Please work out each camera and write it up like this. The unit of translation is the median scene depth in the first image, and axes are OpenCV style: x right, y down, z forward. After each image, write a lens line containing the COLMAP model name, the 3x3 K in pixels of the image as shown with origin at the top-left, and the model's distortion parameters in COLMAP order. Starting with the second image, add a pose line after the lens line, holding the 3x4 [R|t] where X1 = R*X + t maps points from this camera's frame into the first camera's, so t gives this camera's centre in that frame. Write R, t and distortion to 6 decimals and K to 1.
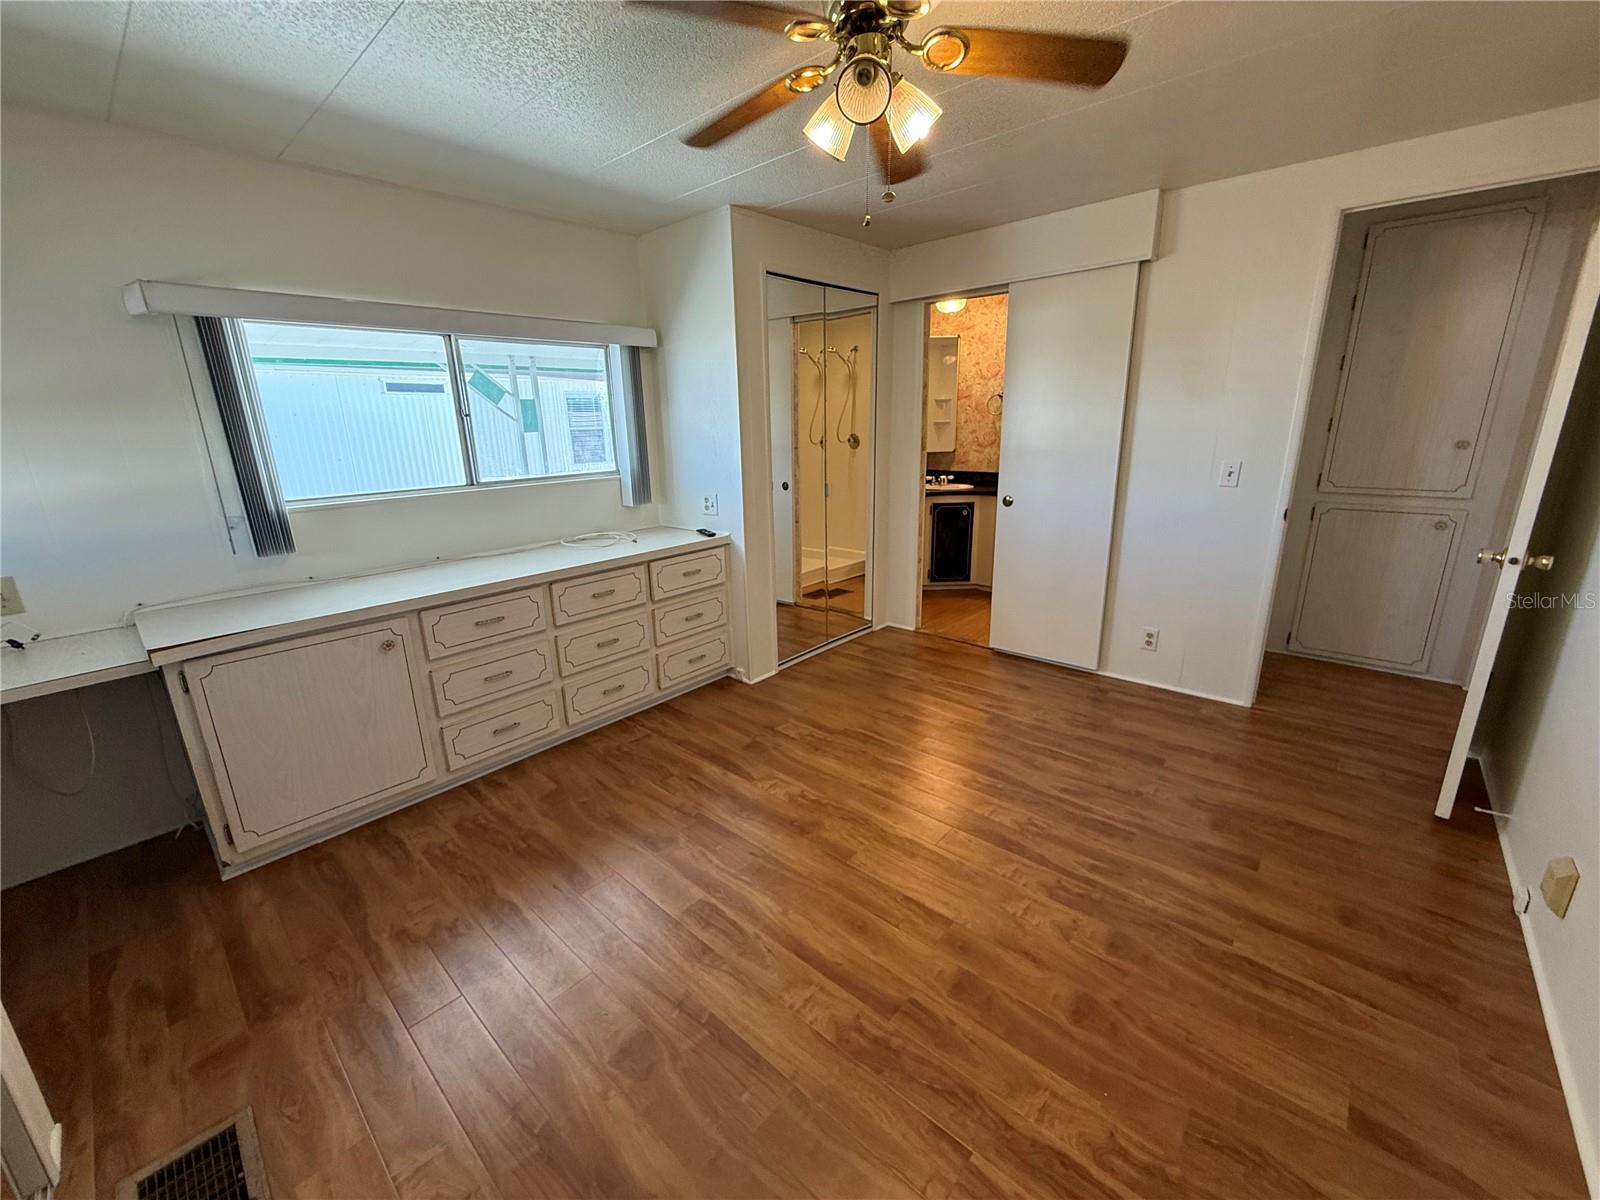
lens RADIAL K [[636.8, 0, 796.5], [0, 636.8, 596.0], [0, 0, 1]] dist [-0.000959, 0.000561]
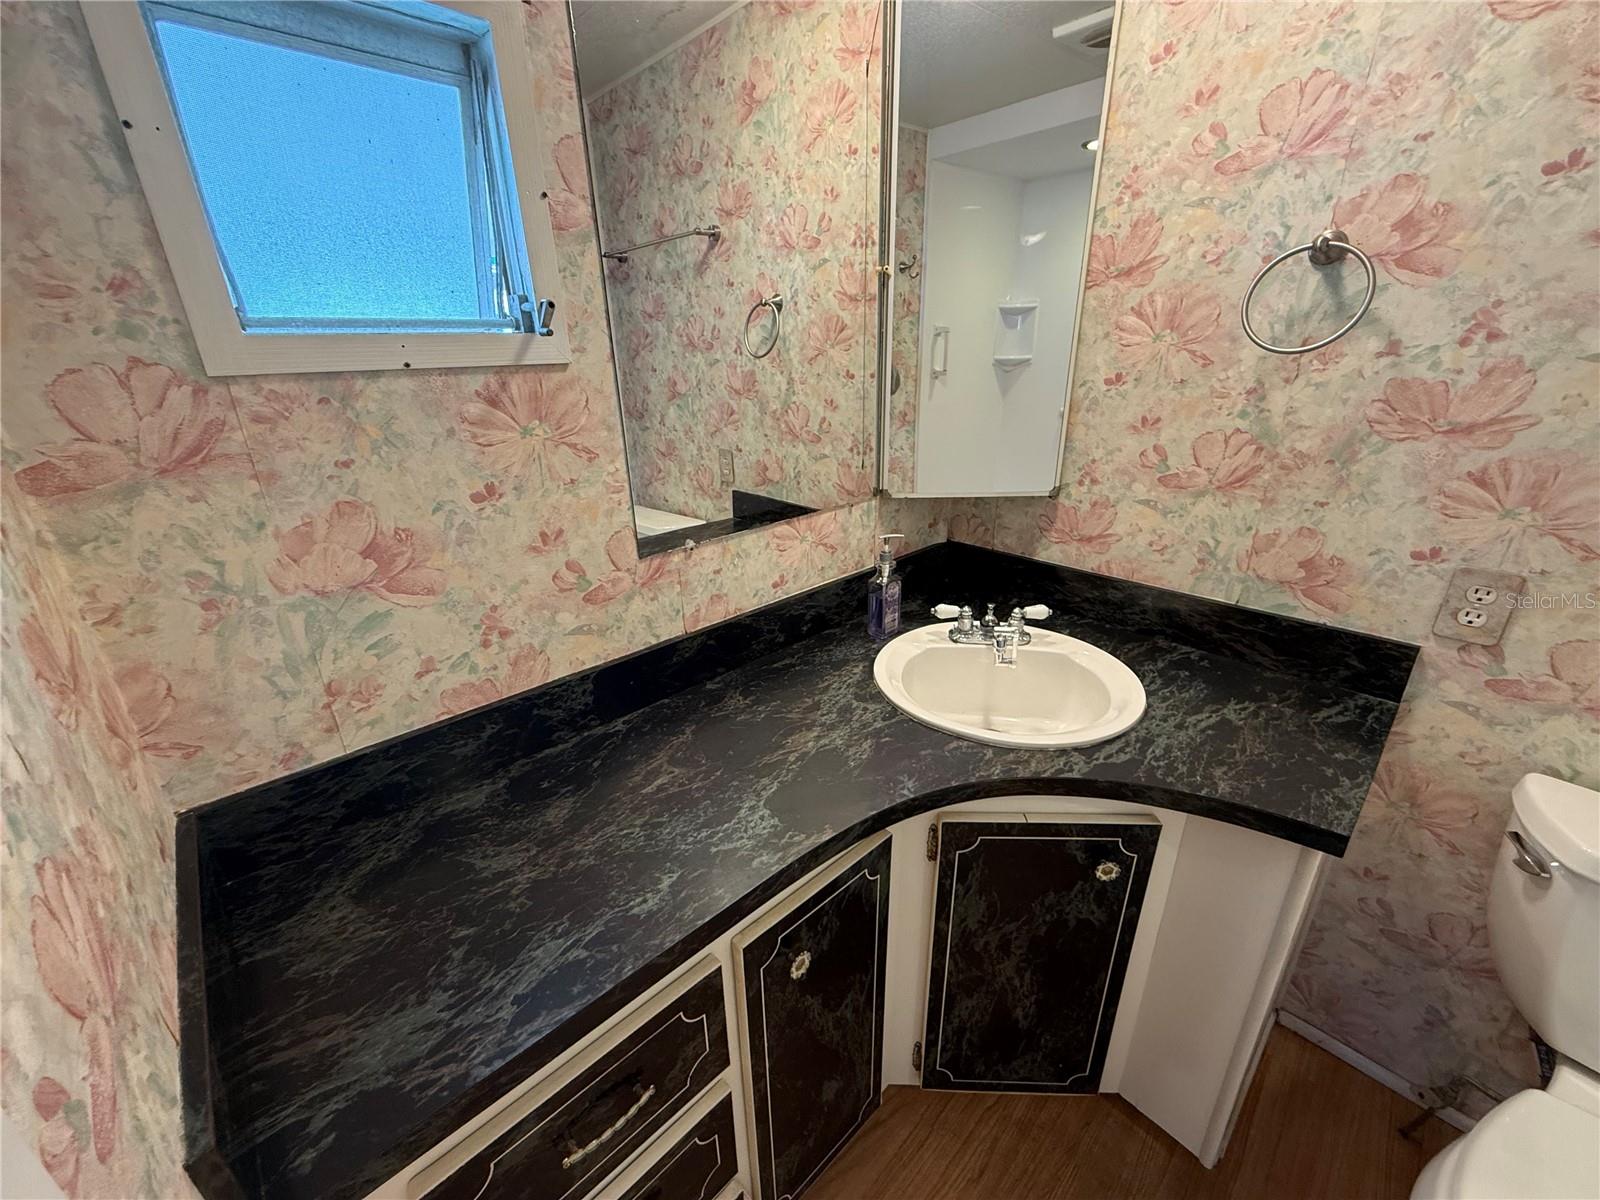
lens RADIAL K [[636.8, 0, 794.3], [0, 636.8, 598.0], [0, 0, 1]] dist [-0.000959, 0.000561]
pose [[0.995983, 0.033571, -0.083008, 0.362448], [-0.024195, 0.993471, 0.111488, -0.466325], [0.086209, -0.109031, 0.990293, 1.602061]]
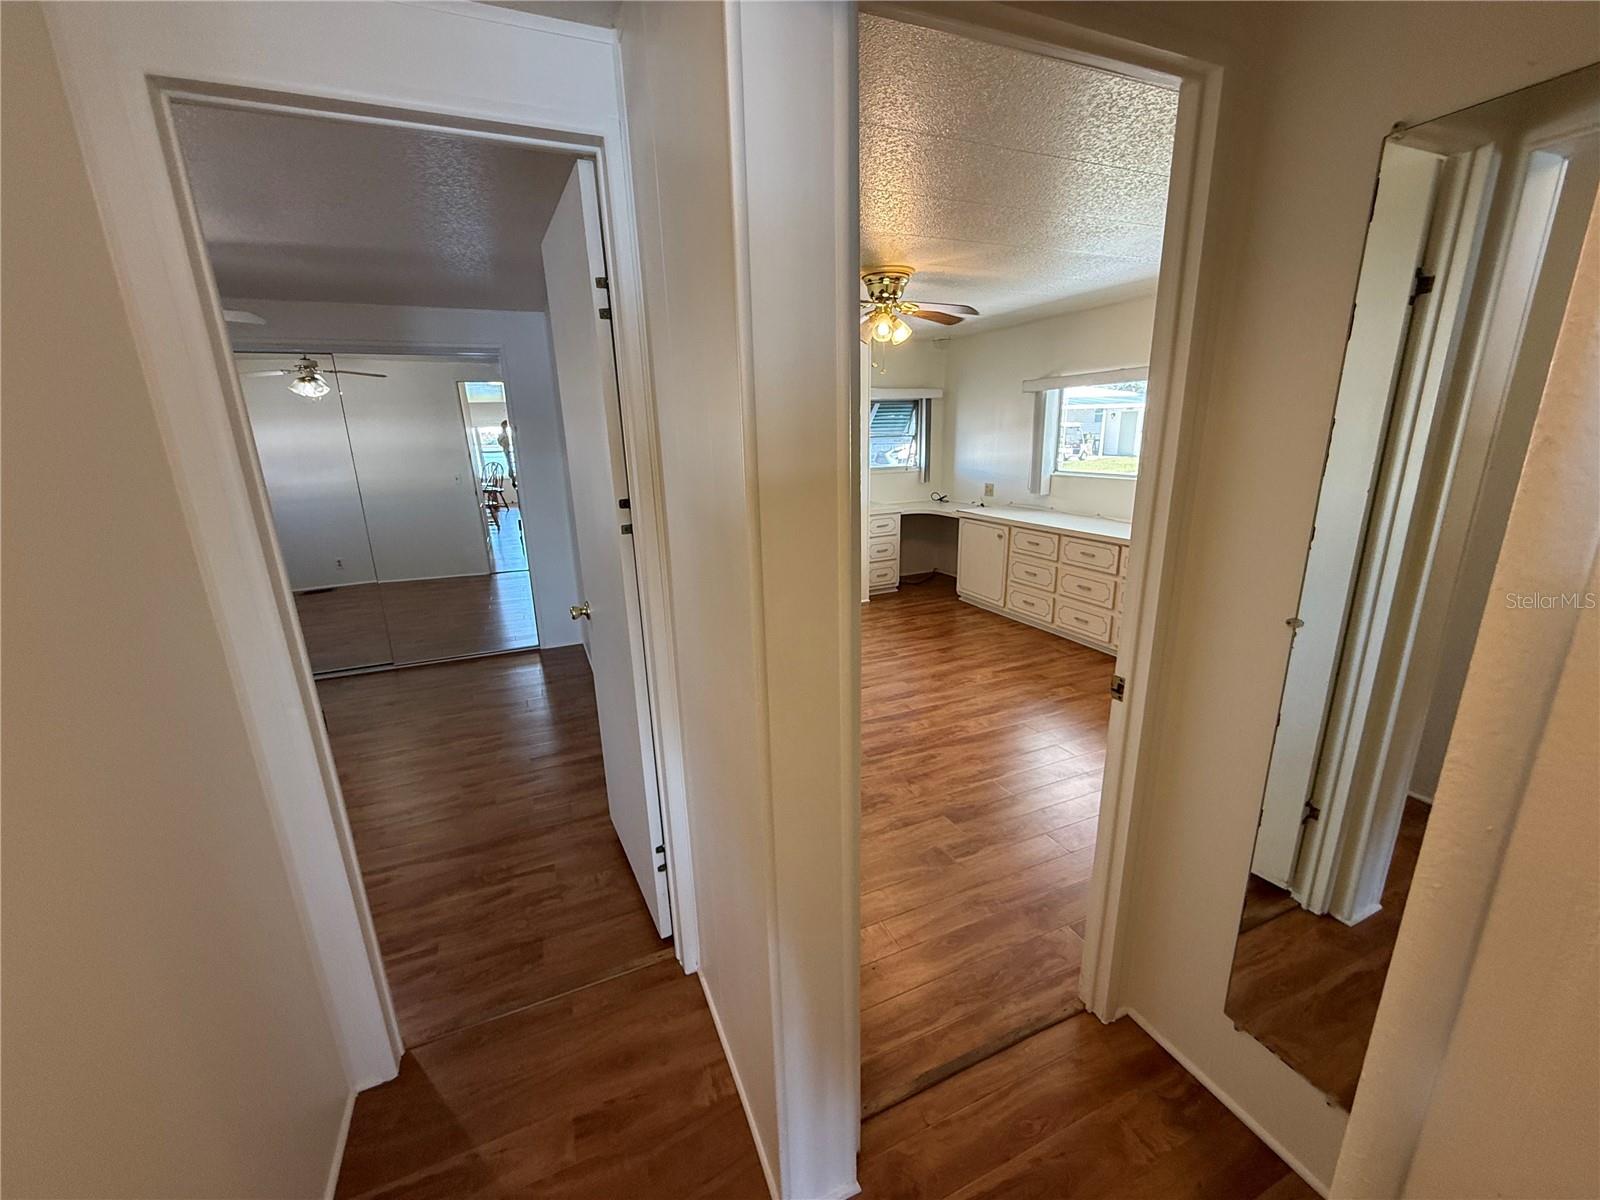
lens RADIAL K [[636.8, 0, 793.2], [0, 636.8, 596.9], [0, 0, 1]] dist [-0.000959, 0.000561]
pose [[-0.416447, 0.270133, -0.868102, 1.481107], [-0.204506, 0.902536, 0.378954, -0.382731], [0.885861, 0.335346, -0.320614, 1.013382]]
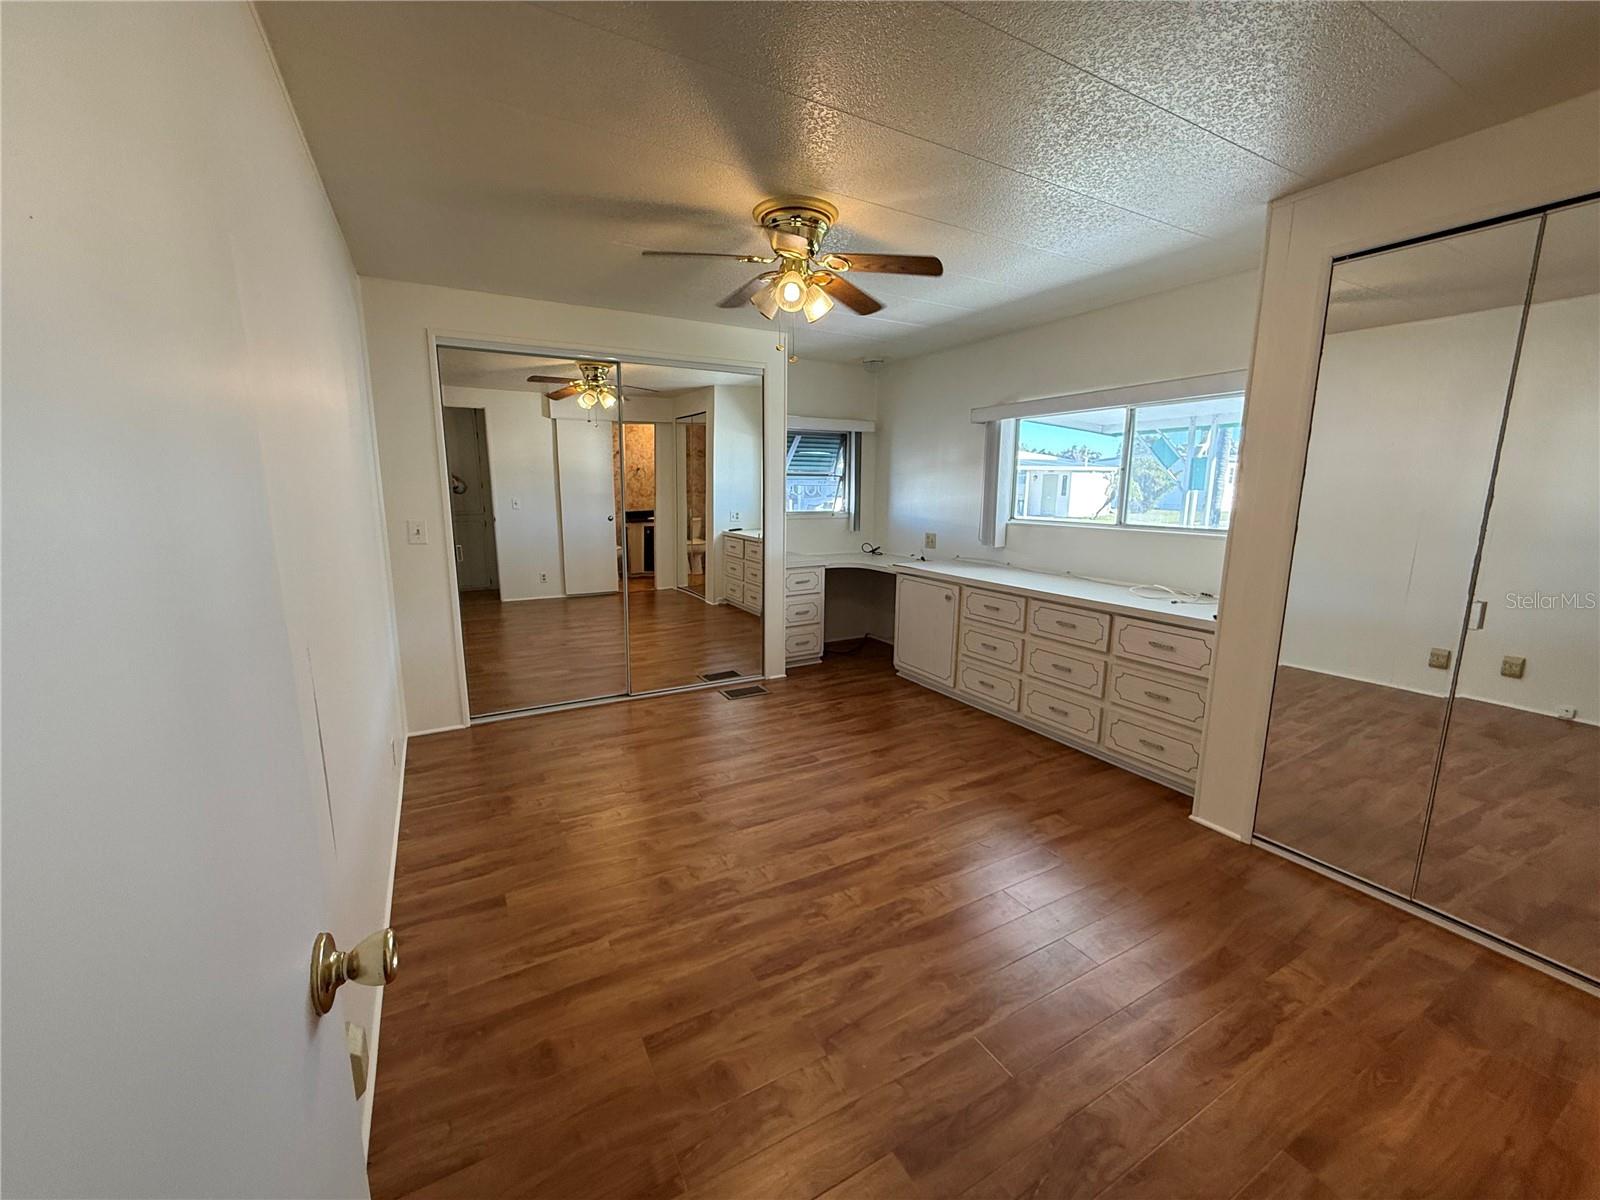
lens RADIAL K [[636.8, 0, 793.1], [0, 636.8, 597.2], [0, 0, 1]] dist [-0.000959, 0.000561]
pose [[-0.323252, 0.191591, -0.926715, 1.010173], [-0.247433, 0.928110, 0.278188, -0.274701], [0.913392, 0.319225, -0.252607, 0.931059]]
